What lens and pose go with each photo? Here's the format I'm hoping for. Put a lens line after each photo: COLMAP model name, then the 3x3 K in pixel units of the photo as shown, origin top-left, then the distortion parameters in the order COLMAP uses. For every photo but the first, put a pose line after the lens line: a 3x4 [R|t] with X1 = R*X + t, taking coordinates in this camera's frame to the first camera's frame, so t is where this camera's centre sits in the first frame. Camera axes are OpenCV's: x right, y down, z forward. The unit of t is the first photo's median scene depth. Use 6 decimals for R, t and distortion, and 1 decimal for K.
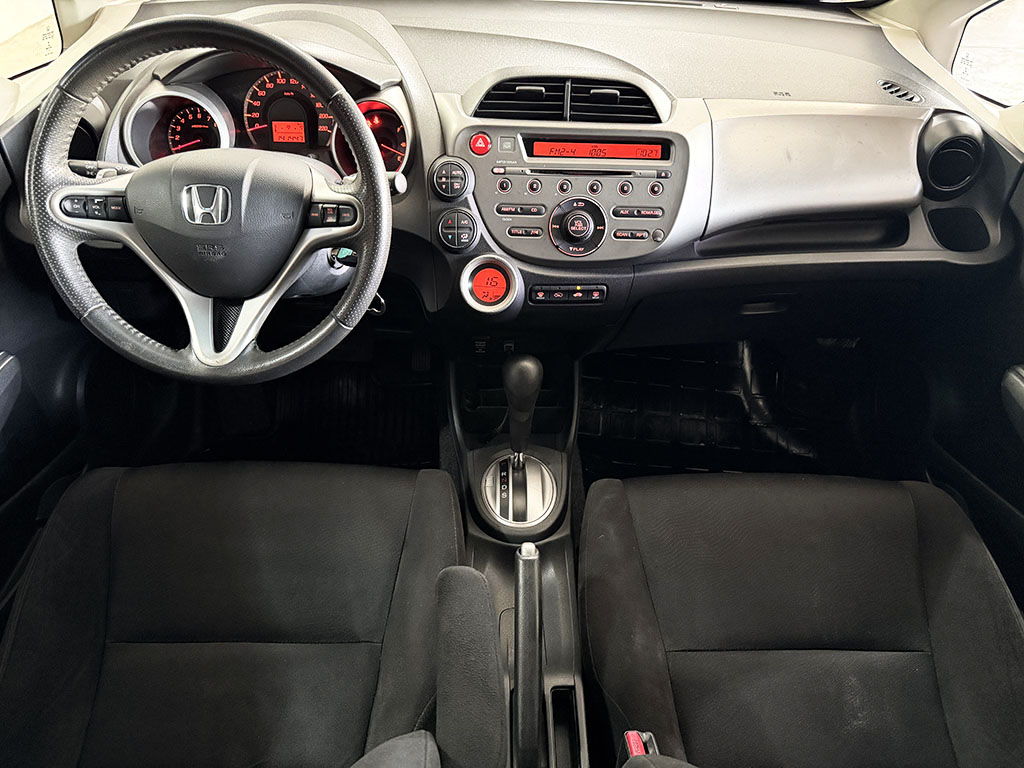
lens RADIAL K [[717.0, 0, 512.0], [0, 717.0, 384.0], [0, 0, 1]] dist [0.137543, -0.216514]
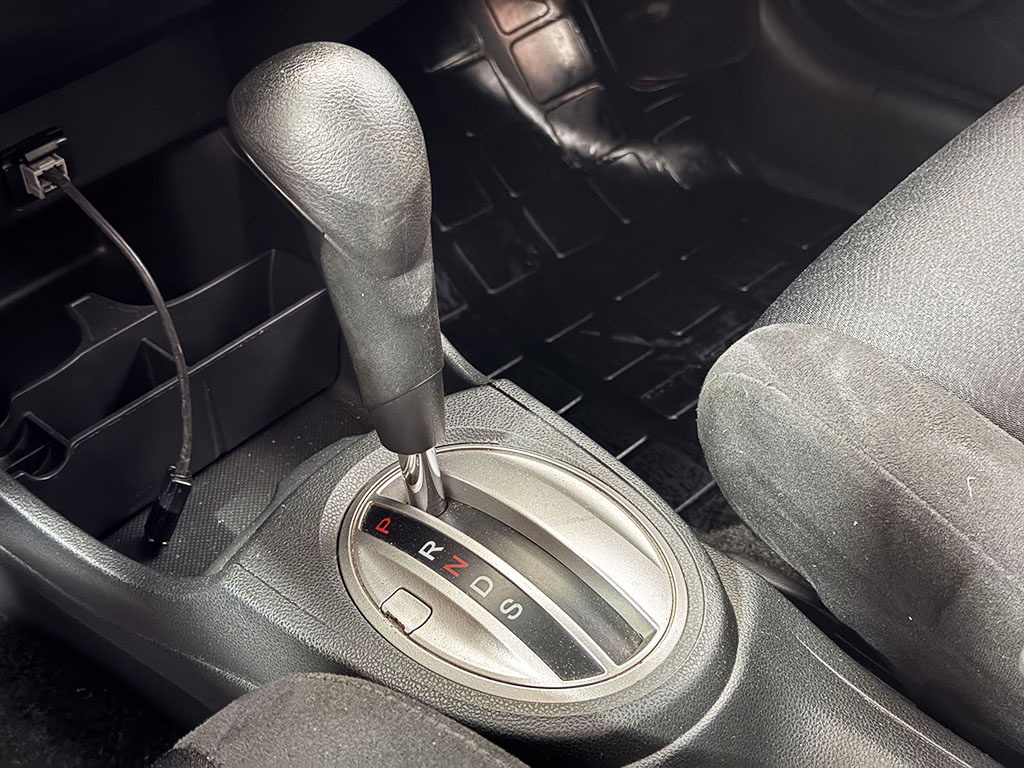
lens RADIAL K [[1429.1, 0, 512.0], [0, 1429.1, 384.0], [0, 0, 1]] dist [0.166482, -0.021617]
pose [[0.698203, -0.510350, 0.502051, -0.229877], [0.502618, 0.848835, 0.163875, 0.012383], [-0.509792, 0.137922, 0.849170, 0.617565]]
